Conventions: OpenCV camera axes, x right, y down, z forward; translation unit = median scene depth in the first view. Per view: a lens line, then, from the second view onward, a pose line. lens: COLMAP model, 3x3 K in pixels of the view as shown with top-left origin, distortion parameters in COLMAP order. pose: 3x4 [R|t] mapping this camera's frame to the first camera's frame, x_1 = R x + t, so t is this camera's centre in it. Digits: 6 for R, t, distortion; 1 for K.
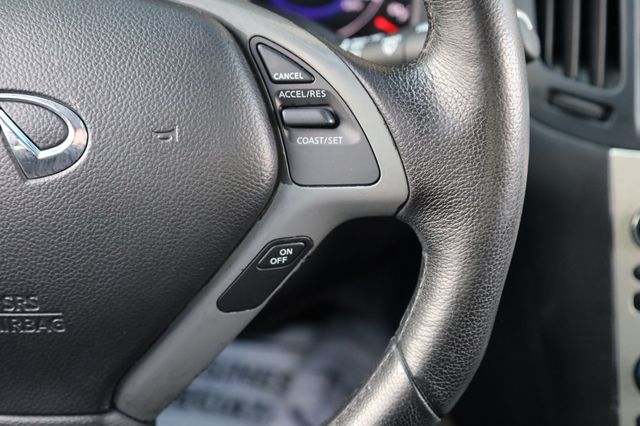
lens RADIAL K [[880.4, 0, 320.0], [0, 880.4, 213.0], [0, 0, 1]] dist [-0.016829, -0.027964]
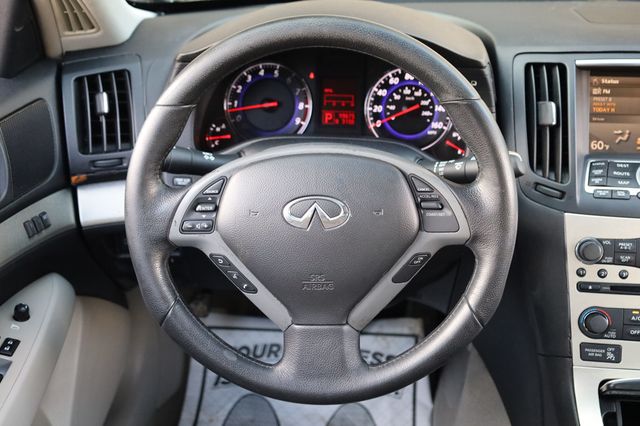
lens RADIAL K [[873.3, 0, 320.0], [0, 873.3, 213.0], [0, 0, 1]] dist [-0.015357, 0.030549]
pose [[0.999449, 0.005549, -0.032726, -0.243083], [-0.006564, 0.999499, -0.030971, -0.006034], [0.032538, 0.031168, 0.998984, -1.480251]]
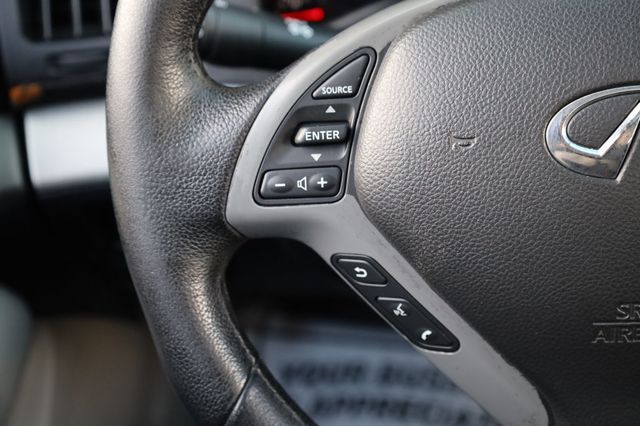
lens RADIAL K [[880.4, 0, 320.0], [0, 880.4, 213.0], [0, 0, 1]] dist [-0.016829, -0.027964]
pose [[0.998070, -0.024544, -0.057048, -0.596548], [0.026284, 0.999205, 0.029960, -0.039554], [0.056268, -0.031401, 0.997922, 0.039870]]
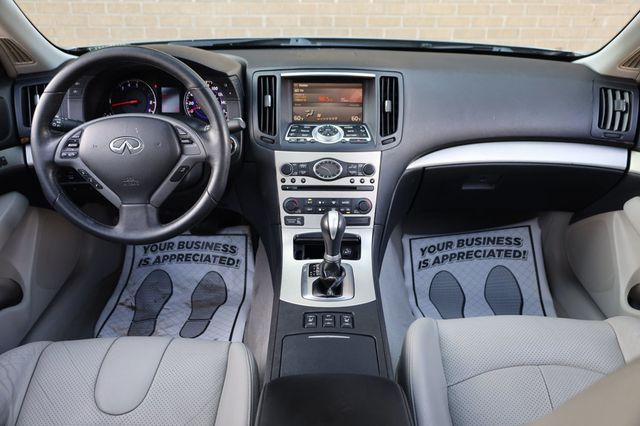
lens RADIAL K [[546.4, 0, 342.1], [0, 546.4, 222.9], [0, 0, 1]] dist [-0.006199, 0.000442]
pose [[0.999080, -0.020387, 0.037718, 0.735187], [0.020727, 0.999748, -0.008649, 0.396928], [-0.037533, 0.009423, 0.999251, -2.129490]]
